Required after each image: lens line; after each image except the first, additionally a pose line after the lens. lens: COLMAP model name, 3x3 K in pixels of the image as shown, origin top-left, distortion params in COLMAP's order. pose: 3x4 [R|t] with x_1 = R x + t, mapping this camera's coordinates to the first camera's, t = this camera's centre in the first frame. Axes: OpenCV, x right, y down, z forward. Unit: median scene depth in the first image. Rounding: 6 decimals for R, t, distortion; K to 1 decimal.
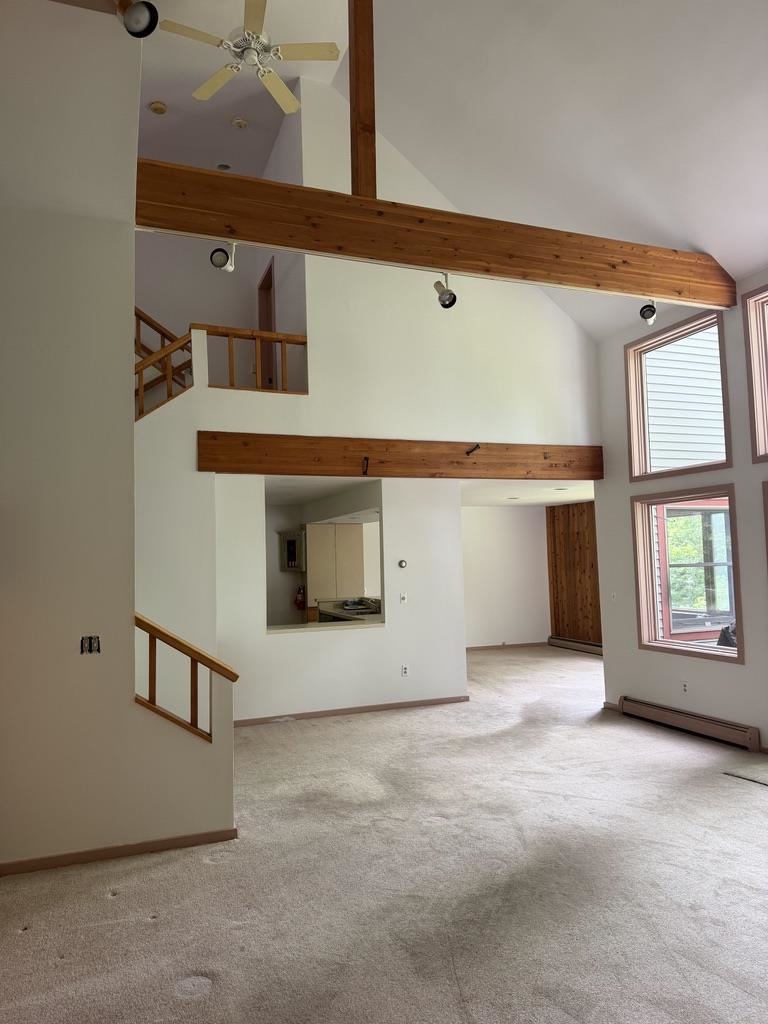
lens RADIAL K [[718.8, 0, 382.0], [0, 718.8, 518.8], [0, 0, 1]] dist [0.064844, -0.075906]
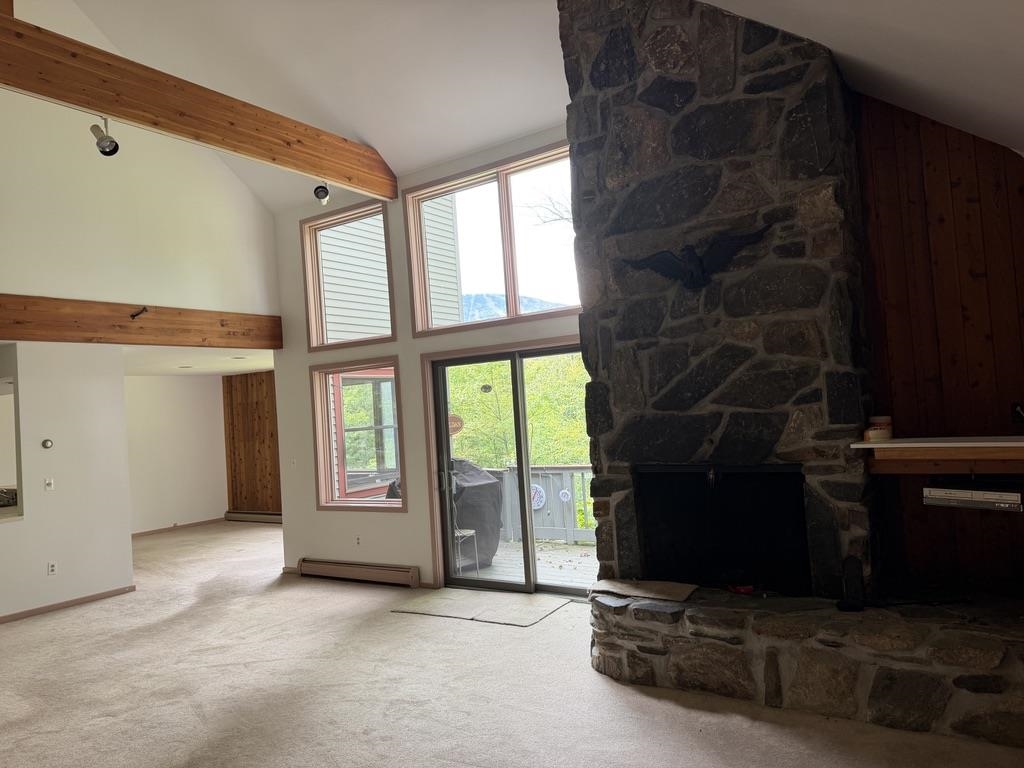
lens RADIAL K [[718.8, 0, 510.1], [0, 718.8, 382.1], [0, 0, 1]] dist [0.064844, -0.075906]
pose [[0.823250, -0.006516, 0.567642, -0.012230], [0.012051, 0.999909, -0.005999, 0.003177], [-0.567551, 0.011779, 0.823254, -0.030333]]
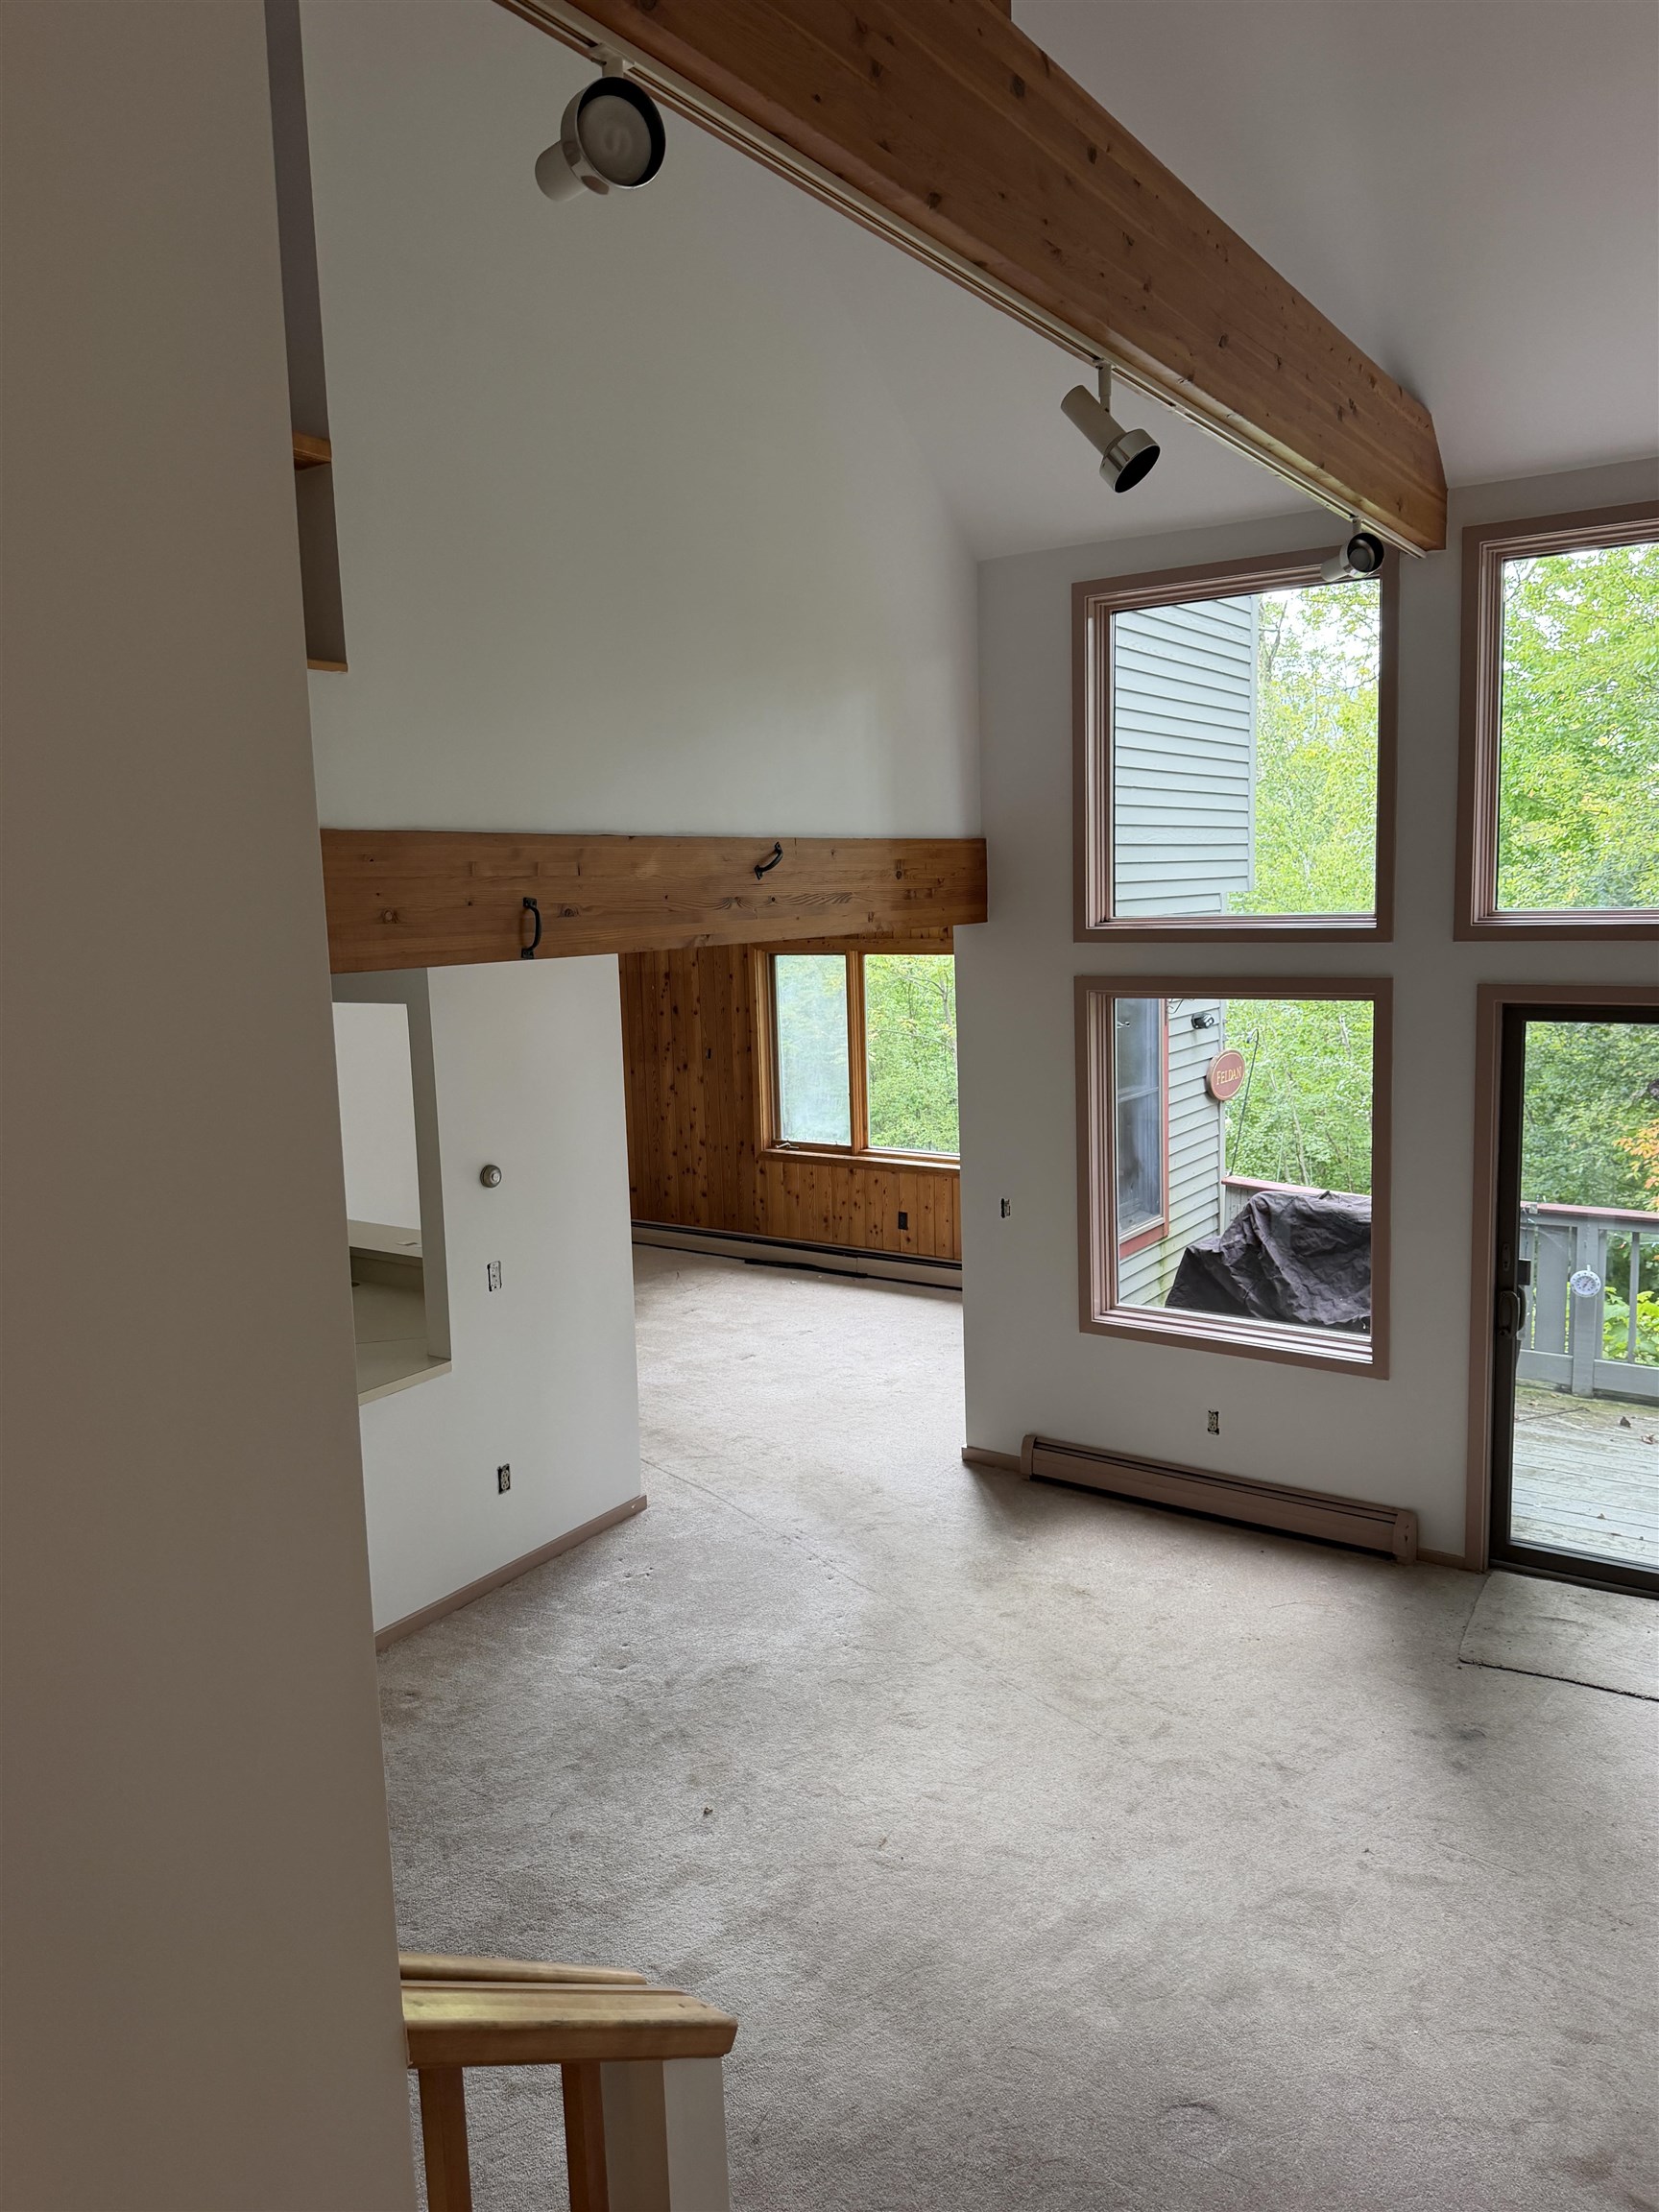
lens RADIAL K [[1552.8, 0, 846.1], [0, 1552.8, 1102.0], [0, 0, 1]] dist [0.064844, -0.075906]
pose [[0.813482, -0.079643, 0.576112, -0.322513], [-0.026680, 0.984426, 0.173762, -0.129048], [-0.580978, -0.156723, 0.798688, 0.425449]]
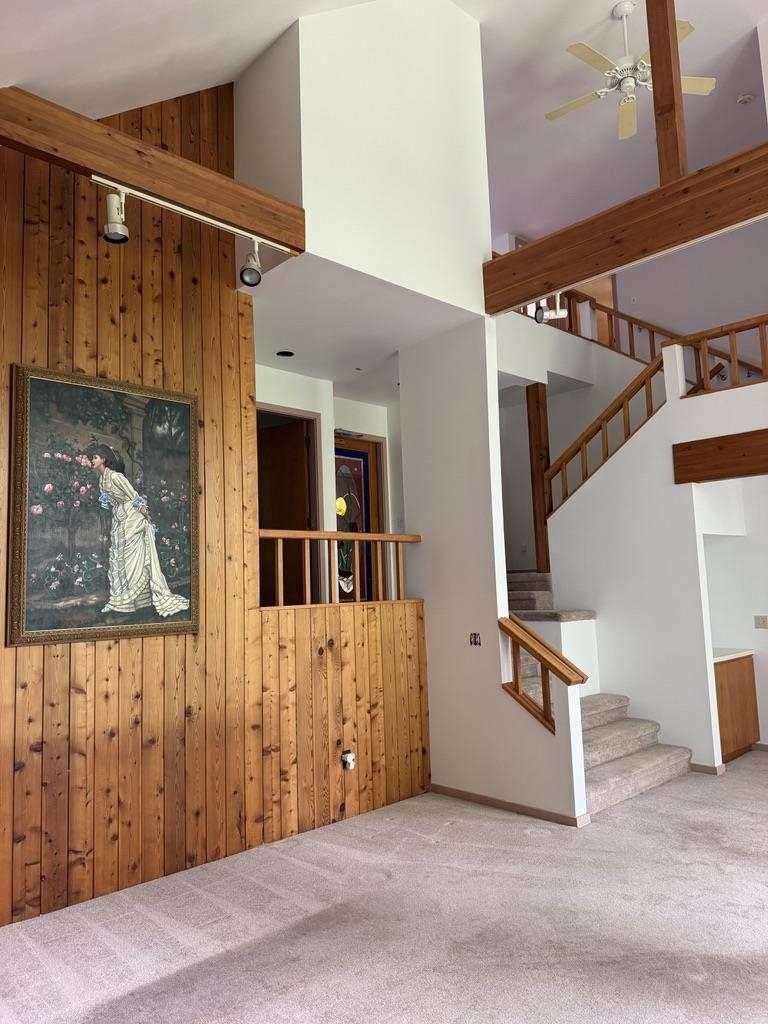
lens RADIAL K [[718.8, 0, 389.3], [0, 718.8, 511.6], [0, 0, 1]] dist [0.064844, -0.075906]
pose [[0.389630, -0.087625, -0.916793, 0.521645], [0.078187, 0.995017, -0.061873, 0.004584], [0.917647, -0.047574, 0.394540, 0.224749]]
